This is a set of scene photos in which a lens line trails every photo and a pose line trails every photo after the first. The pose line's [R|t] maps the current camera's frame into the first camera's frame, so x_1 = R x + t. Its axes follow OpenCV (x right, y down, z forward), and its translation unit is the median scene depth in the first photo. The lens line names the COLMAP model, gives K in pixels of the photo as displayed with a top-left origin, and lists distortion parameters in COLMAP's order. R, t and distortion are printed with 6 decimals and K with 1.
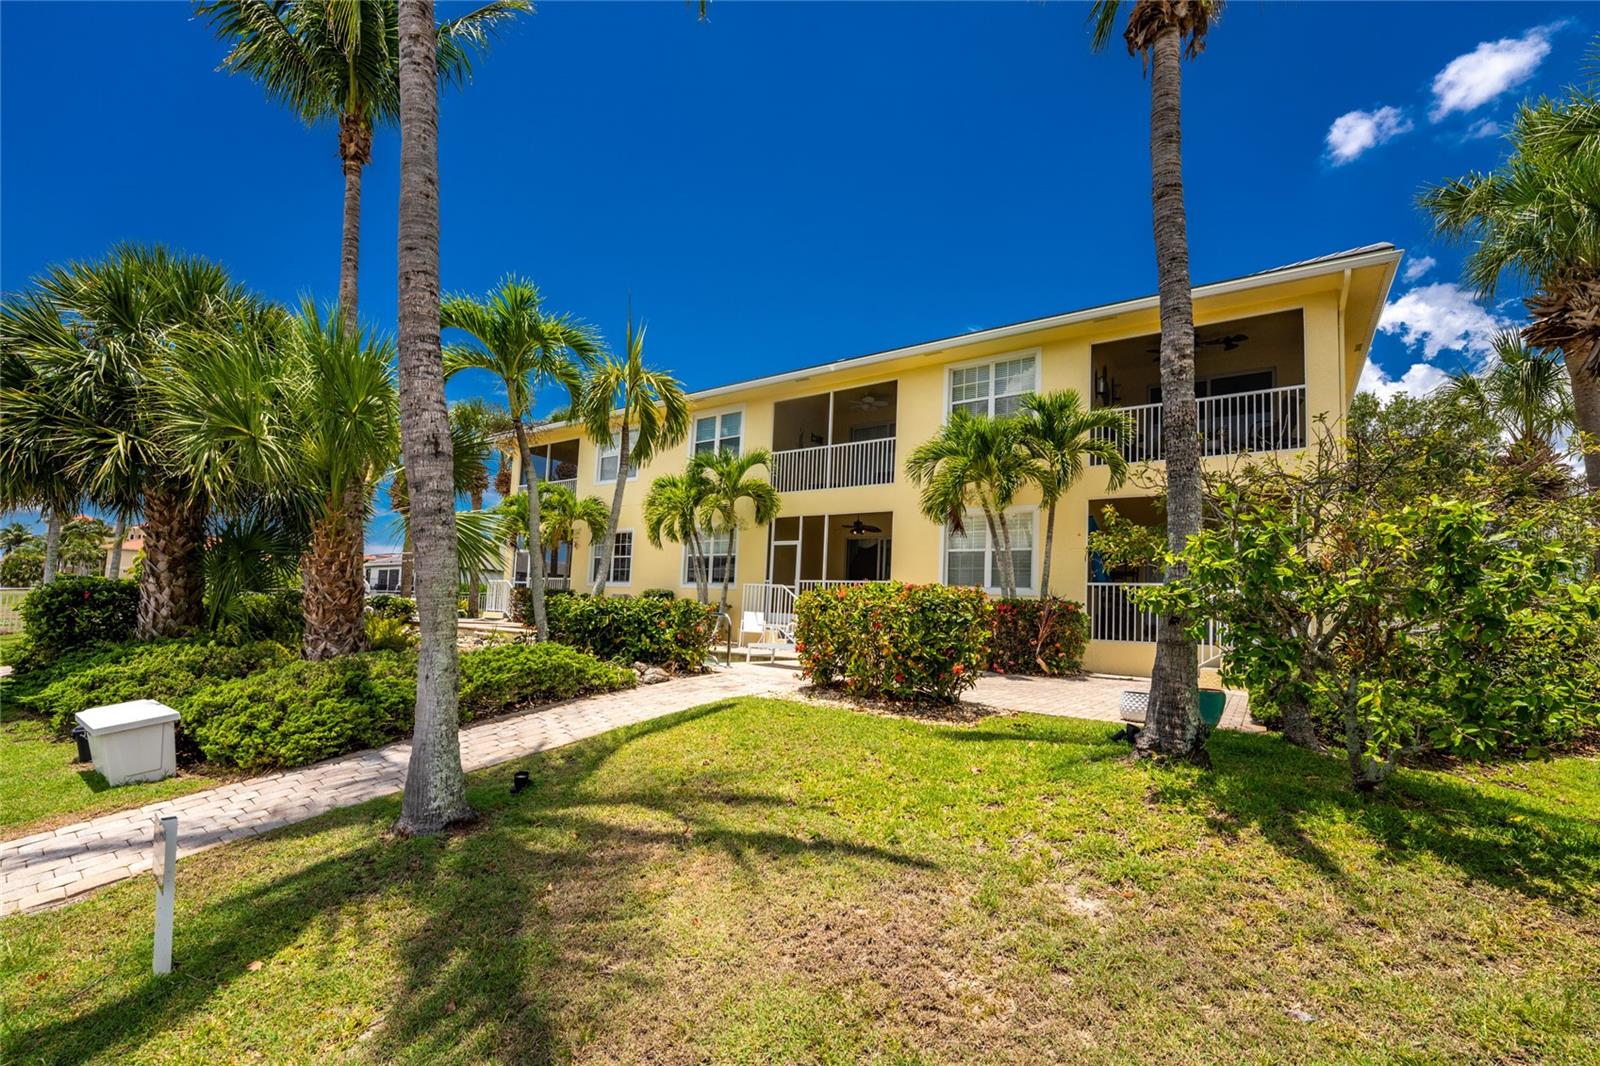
lens RADIAL K [[675.8, 0, 797.8], [0, 675.8, 569.8], [0, 0, 1]] dist [0.001942, 0.000208]
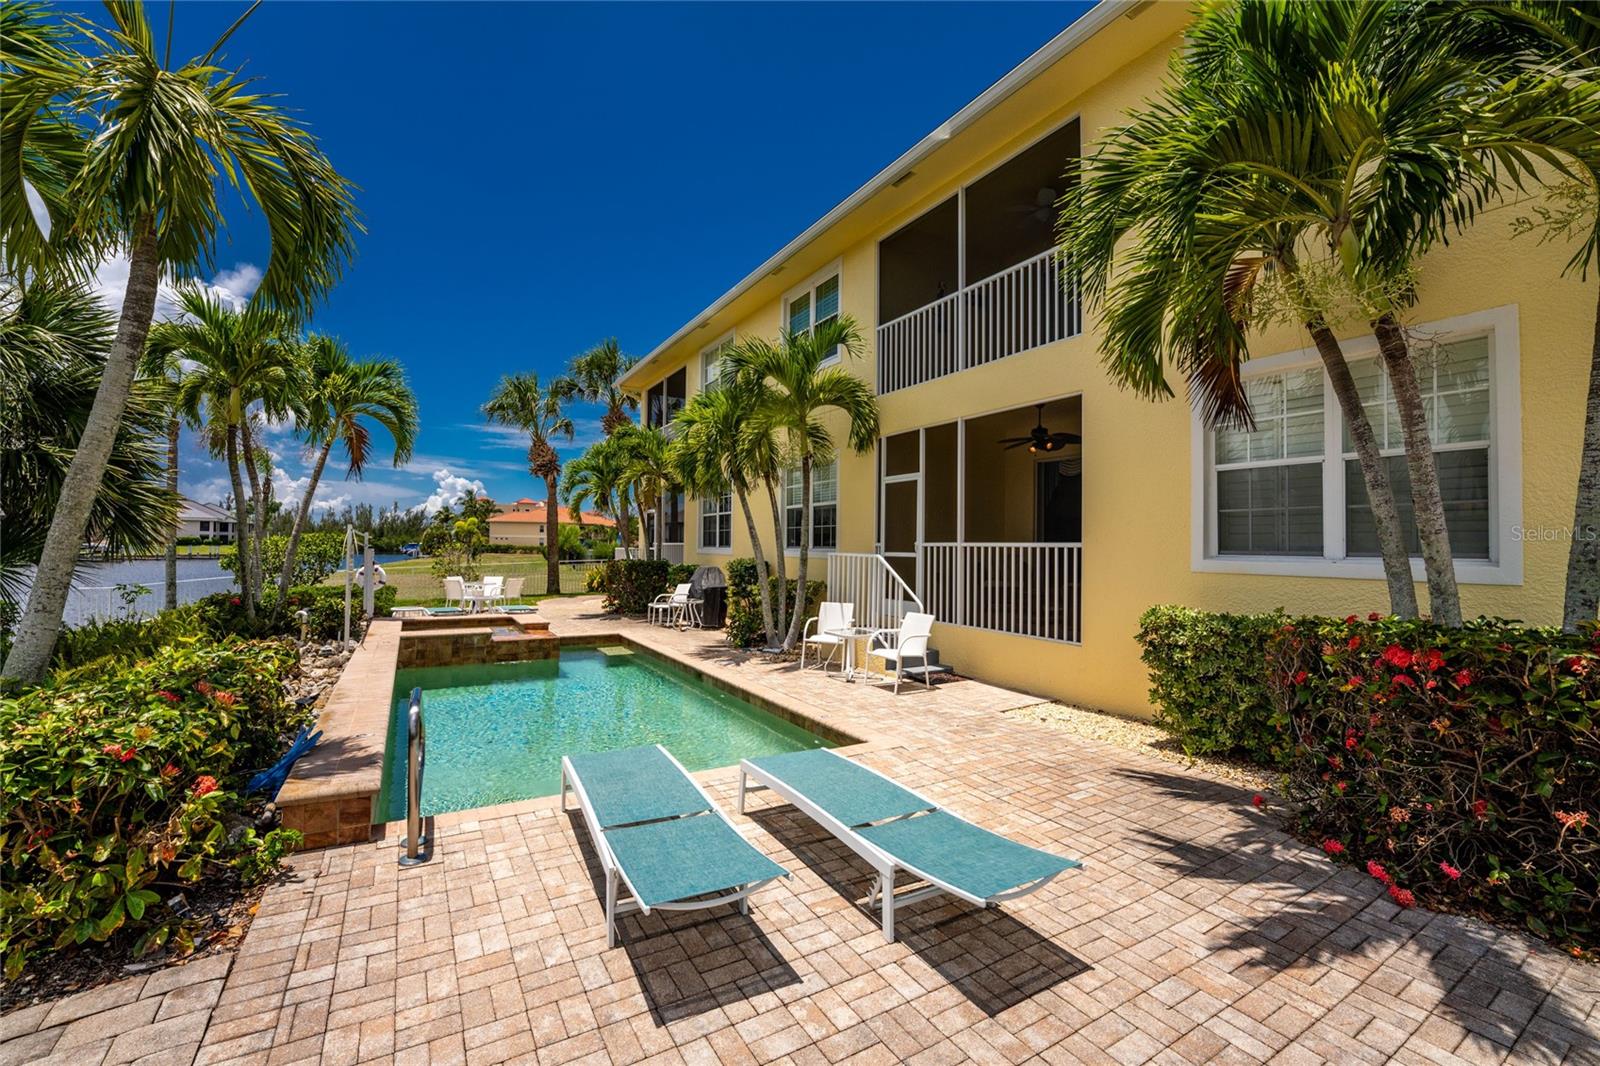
lens RADIAL K [[655.4, 0, 800.0], [0, 655.4, 533.0], [0, 0, 1]] dist [-0.019600, 0.000155]
pose [[0.911280, -0.048567, -0.408913, 0.130486], [0.064274, 0.997625, 0.024749, -0.012770], [0.406740, -0.048836, 0.912238, 0.459787]]
